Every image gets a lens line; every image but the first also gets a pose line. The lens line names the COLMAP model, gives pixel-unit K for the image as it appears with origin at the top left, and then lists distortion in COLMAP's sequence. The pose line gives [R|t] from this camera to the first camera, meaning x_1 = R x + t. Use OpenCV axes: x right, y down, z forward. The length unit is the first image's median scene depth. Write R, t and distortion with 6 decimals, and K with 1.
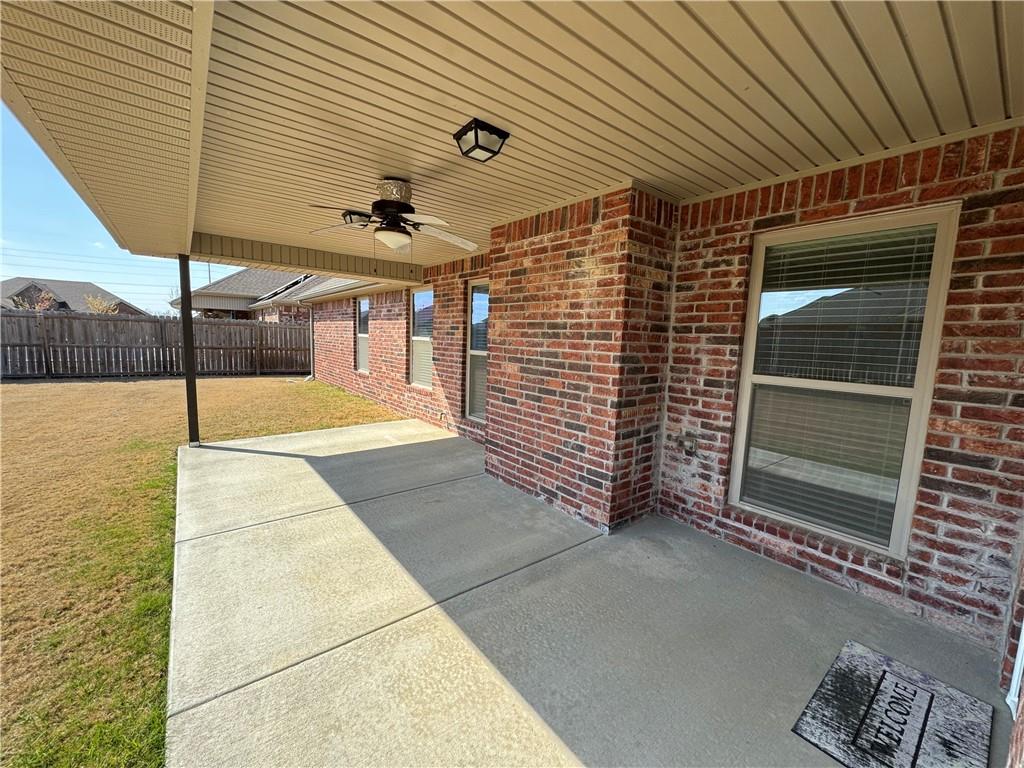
lens RADIAL K [[410.3, 0, 510.1], [0, 410.3, 385.6], [0, 0, 1]] dist [-0.002842, -0.000442]
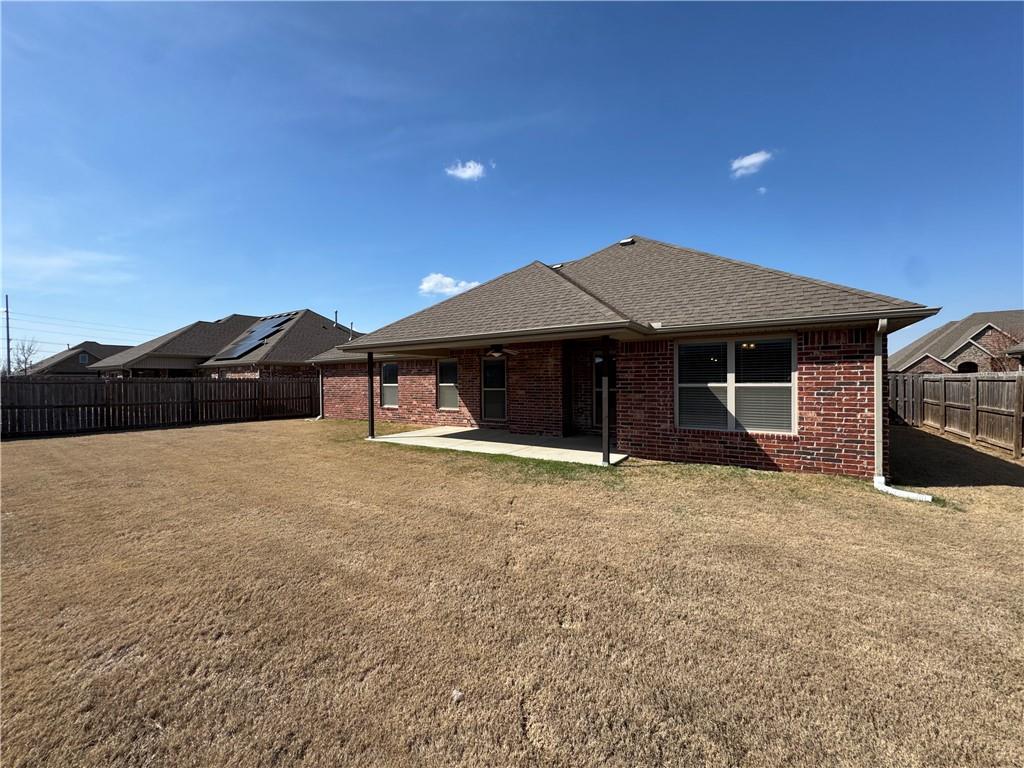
lens RADIAL K [[410.3, 0, 510.1], [0, 410.3, 385.6], [0, 0, 1]] dist [-0.002842, -0.000442]
pose [[0.949637, -0.048625, 0.309557, -0.529587], [0.079943, 0.992792, -0.089296, 0.088971], [-0.302984, 0.109545, 0.946679, -0.938743]]
